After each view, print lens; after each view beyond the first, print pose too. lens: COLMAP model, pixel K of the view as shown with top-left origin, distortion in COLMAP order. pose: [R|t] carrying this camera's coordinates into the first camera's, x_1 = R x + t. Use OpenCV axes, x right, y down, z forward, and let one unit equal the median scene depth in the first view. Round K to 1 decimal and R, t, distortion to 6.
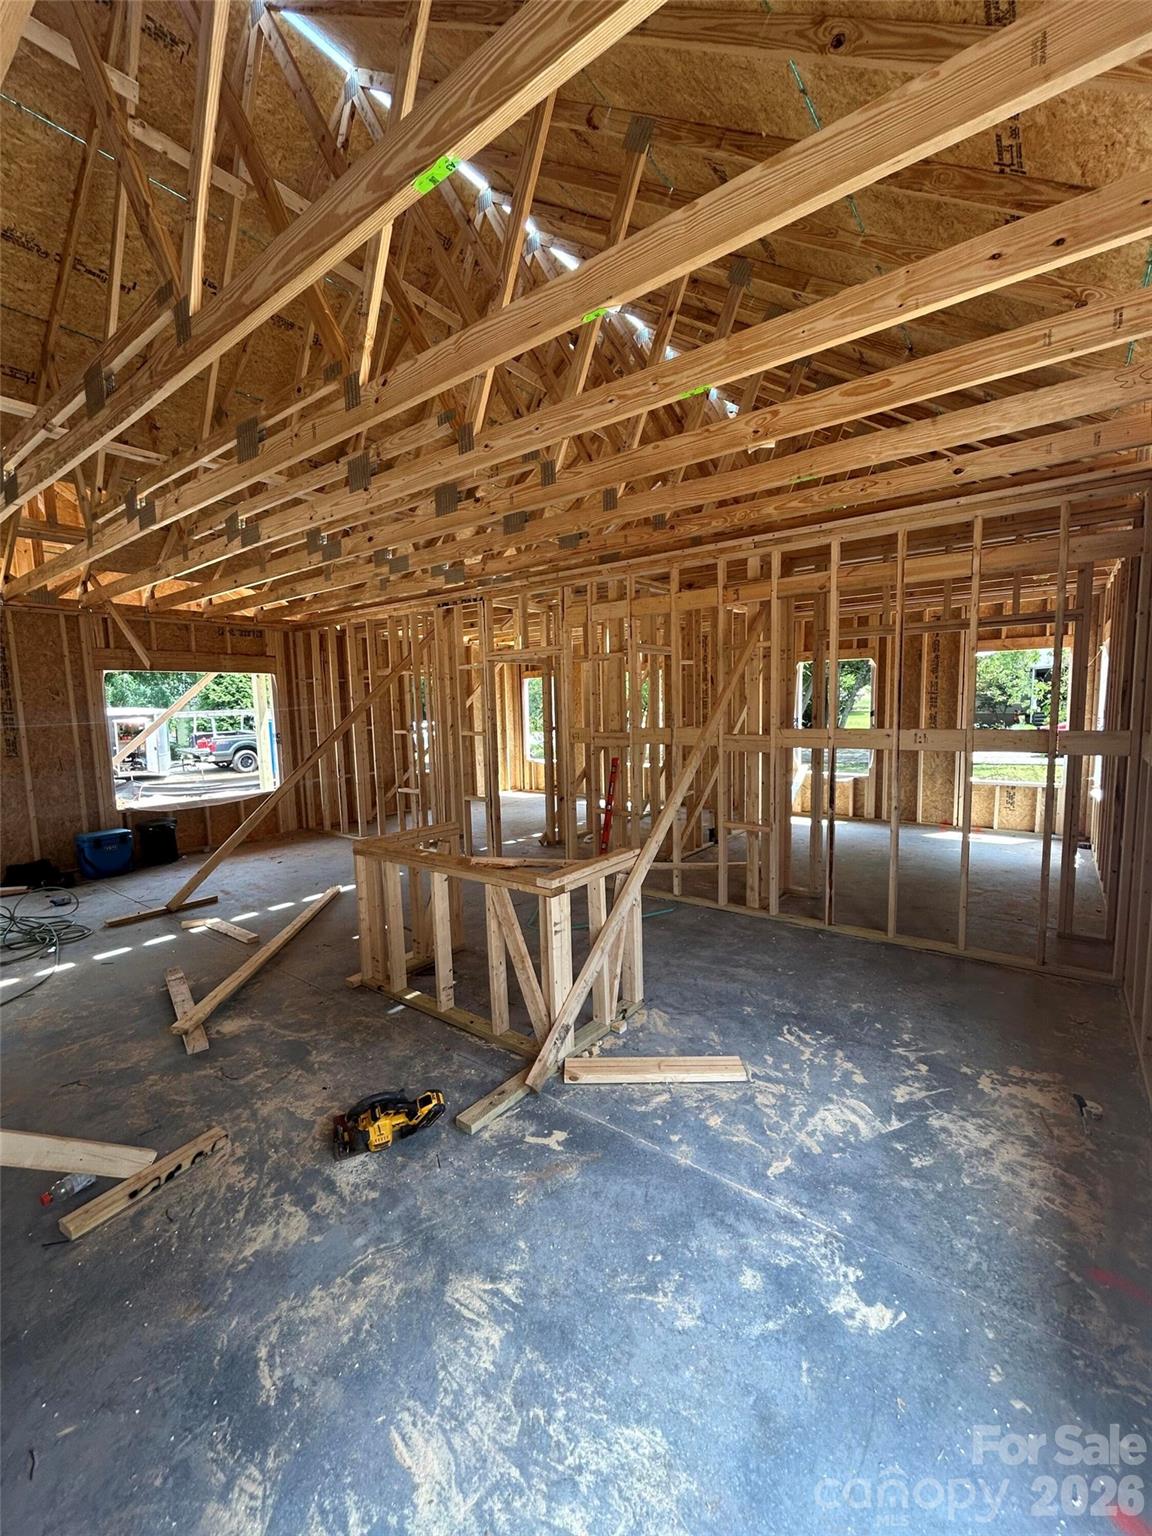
lens RADIAL K [[620.1, 0, 579.7], [0, 620.1, 765.4], [0, 0, 1]] dist [0.000387, 0.000027]
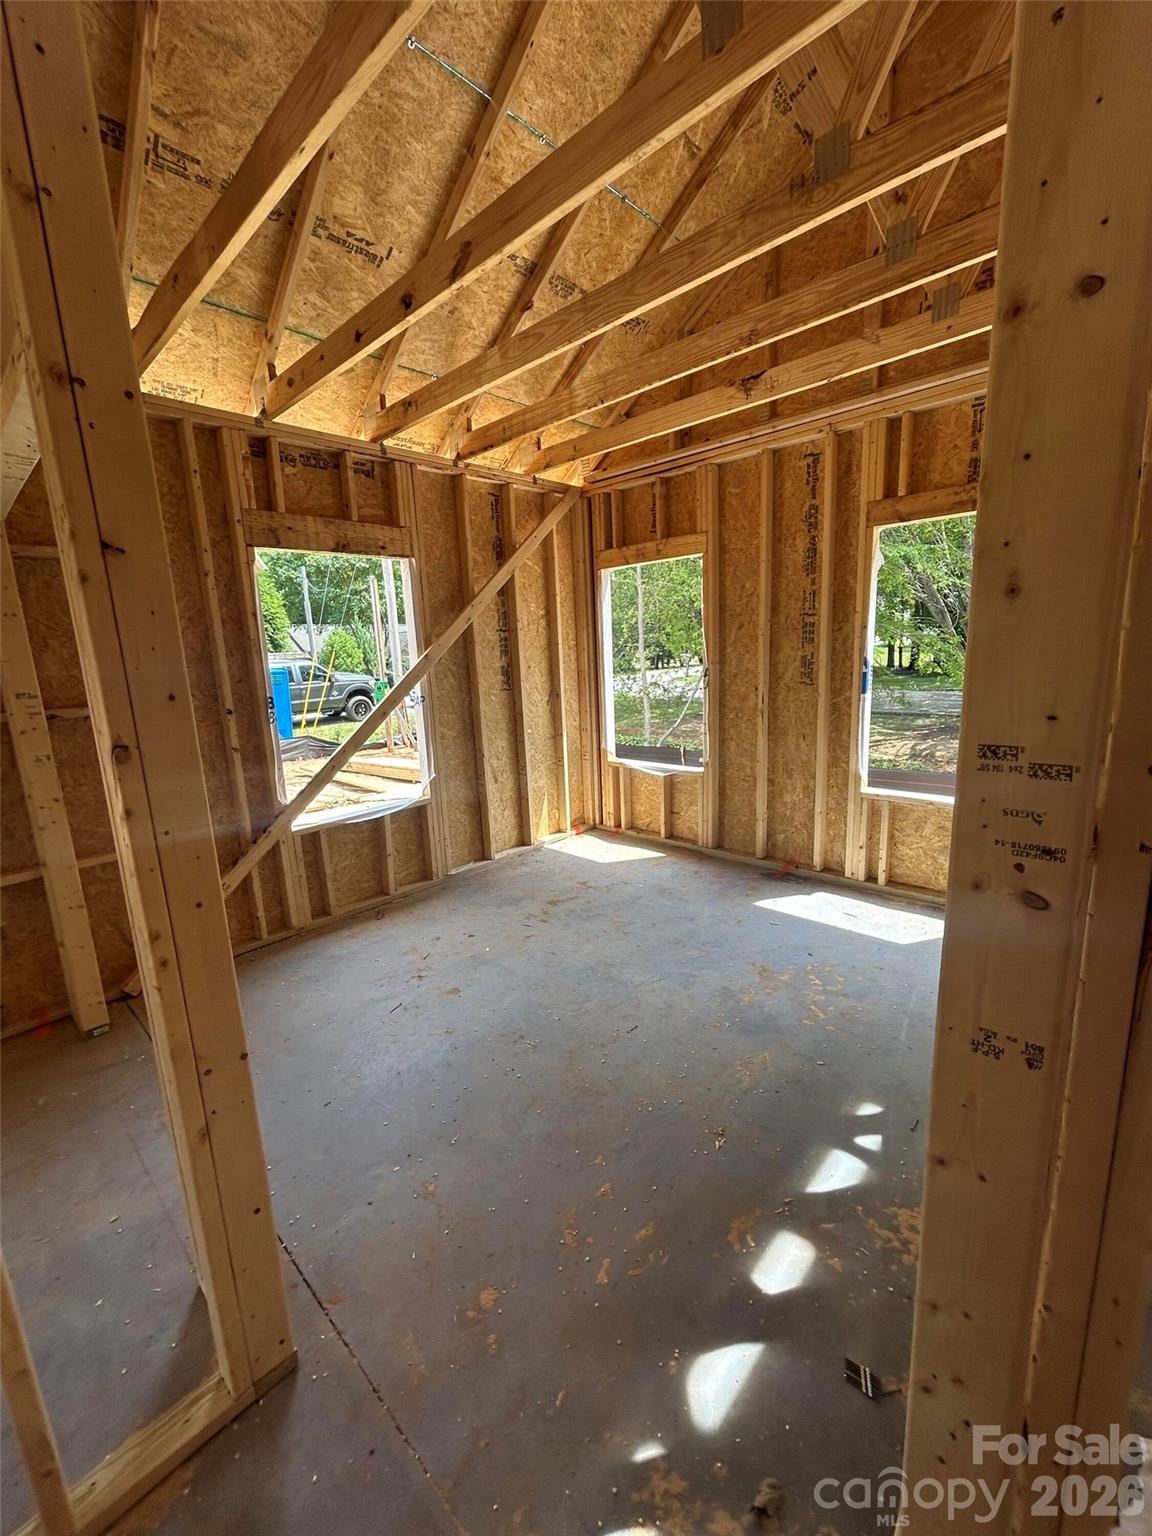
lens RADIAL K [[620.1, 0, 585.9], [0, 620.1, 765.9], [0, 0, 1]] dist [0.000387, 0.000027]
pose [[0.994978, 0.002093, -0.100068, -0.056688], [0.006318, 0.996474, 0.083660, -0.042717], [0.099891, -0.083872, 0.991457, 0.559746]]
